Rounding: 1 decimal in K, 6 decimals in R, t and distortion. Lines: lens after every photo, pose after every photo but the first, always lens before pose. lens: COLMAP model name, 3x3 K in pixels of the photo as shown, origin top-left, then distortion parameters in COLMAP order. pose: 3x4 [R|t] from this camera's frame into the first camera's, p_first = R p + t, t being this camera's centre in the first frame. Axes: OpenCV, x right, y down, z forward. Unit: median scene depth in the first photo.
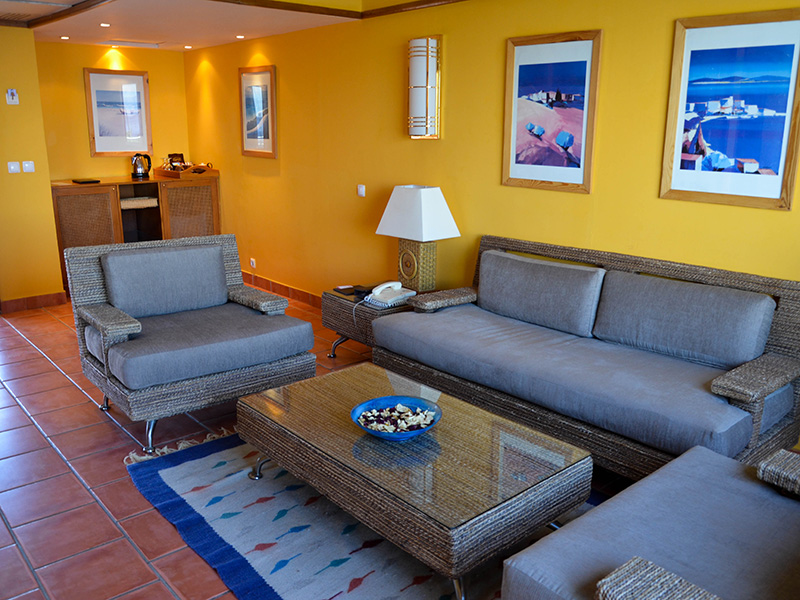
lens RADIAL K [[697.0, 0, 404.5], [0, 697.0, 304.1], [0, 0, 1]] dist [-0.044460, -0.006322]
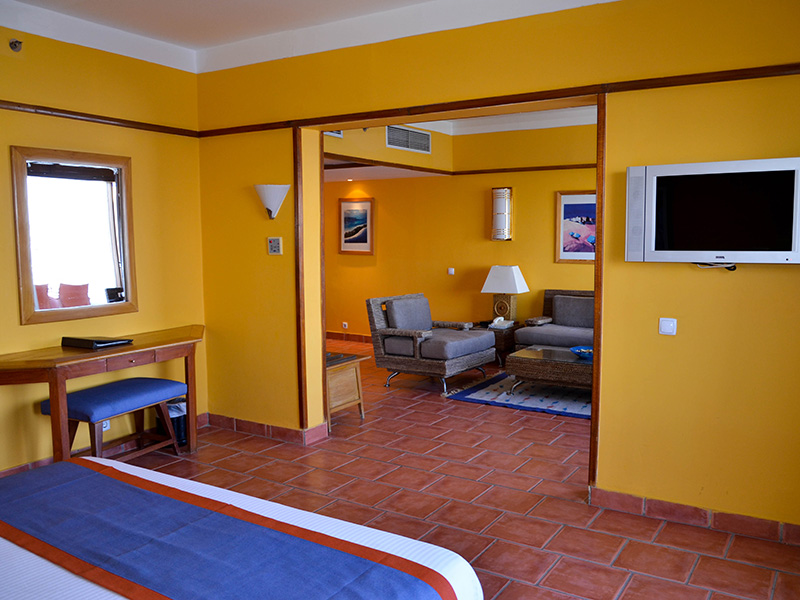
lens RADIAL K [[697.0, 0, 404.5], [0, 697.0, 304.1], [0, 0, 1]] dist [-0.044460, -0.006322]
pose [[0.958535, -0.038351, 0.282383, -0.832664], [0.080396, 0.987045, -0.138846, 0.182739], [-0.273399, 0.155791, 0.949201, -0.731586]]
